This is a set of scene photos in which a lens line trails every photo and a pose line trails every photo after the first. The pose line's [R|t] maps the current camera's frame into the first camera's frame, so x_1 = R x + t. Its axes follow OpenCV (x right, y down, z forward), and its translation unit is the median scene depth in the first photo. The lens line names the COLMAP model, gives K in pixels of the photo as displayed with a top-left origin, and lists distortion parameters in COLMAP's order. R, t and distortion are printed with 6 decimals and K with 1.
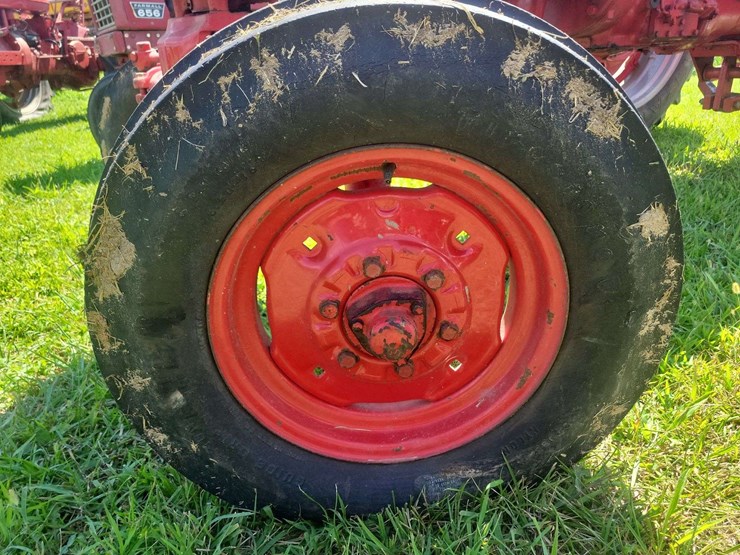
lens RADIAL K [[553.9, 0, 374.4], [0, 553.9, 279.9], [0, 0, 1]] dist [0.026780, -0.010586]
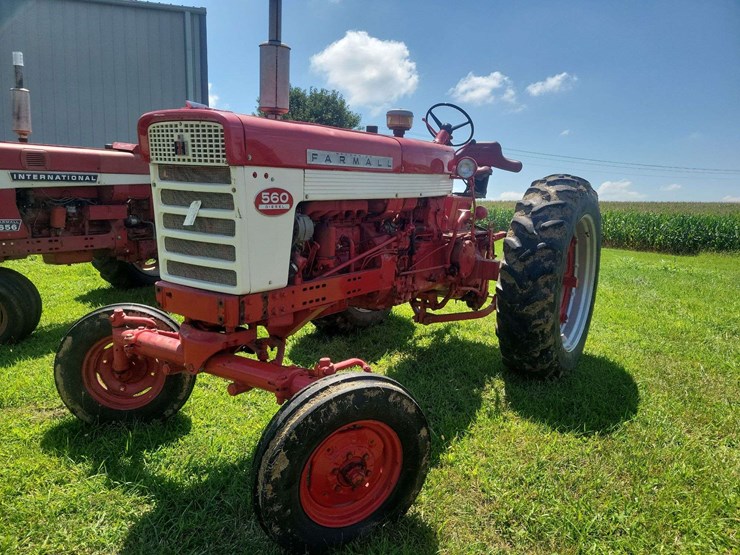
lens RADIAL K [[553.9, 0, 372.5], [0, 553.9, 274.8], [0, 0, 1]] dist [0.035565, -0.010331]
pose [[0.890695, 0.014196, 0.454379, -1.274702], [0.083998, 0.977163, -0.195185, -0.380203], [-0.446773, 0.212017, 0.869162, -1.935268]]
